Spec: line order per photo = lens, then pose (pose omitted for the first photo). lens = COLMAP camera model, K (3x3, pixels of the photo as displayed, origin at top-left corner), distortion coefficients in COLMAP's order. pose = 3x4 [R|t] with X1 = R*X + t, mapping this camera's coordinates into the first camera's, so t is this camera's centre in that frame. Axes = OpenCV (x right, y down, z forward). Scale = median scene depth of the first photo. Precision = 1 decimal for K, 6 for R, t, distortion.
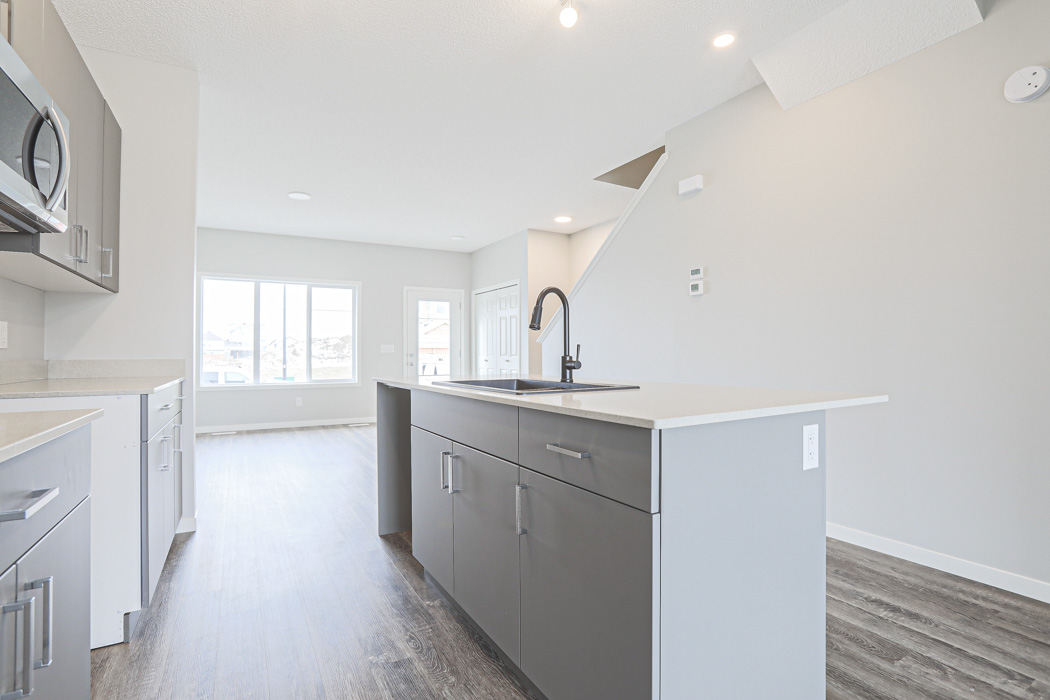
lens RADIAL K [[498.6, 0, 514.8], [0, 498.6, 344.2], [0, 0, 1]] dist [-0.071706, 0.030872]
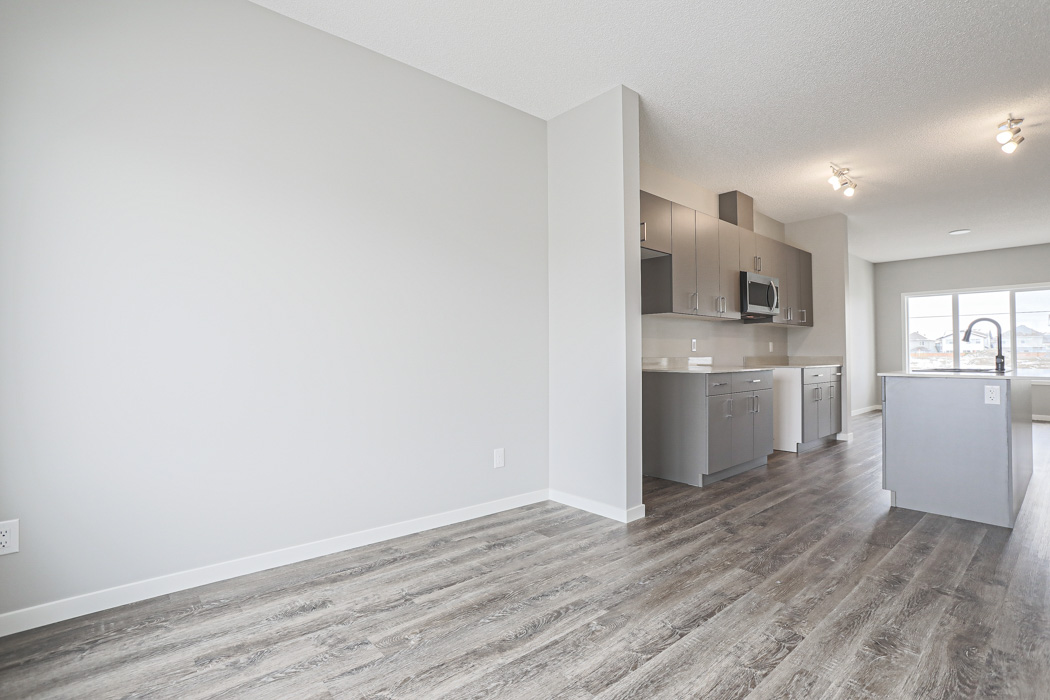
lens RADIAL K [[498.6, 0, 514.8], [0, 498.6, 344.2], [0, 0, 1]] dist [-0.071706, 0.030872]
pose [[0.185557, -0.015706, -0.982508, 0.882908], [0.018687, 0.999748, -0.012452, -0.016449], [0.982456, -0.016050, 0.185804, -0.605385]]
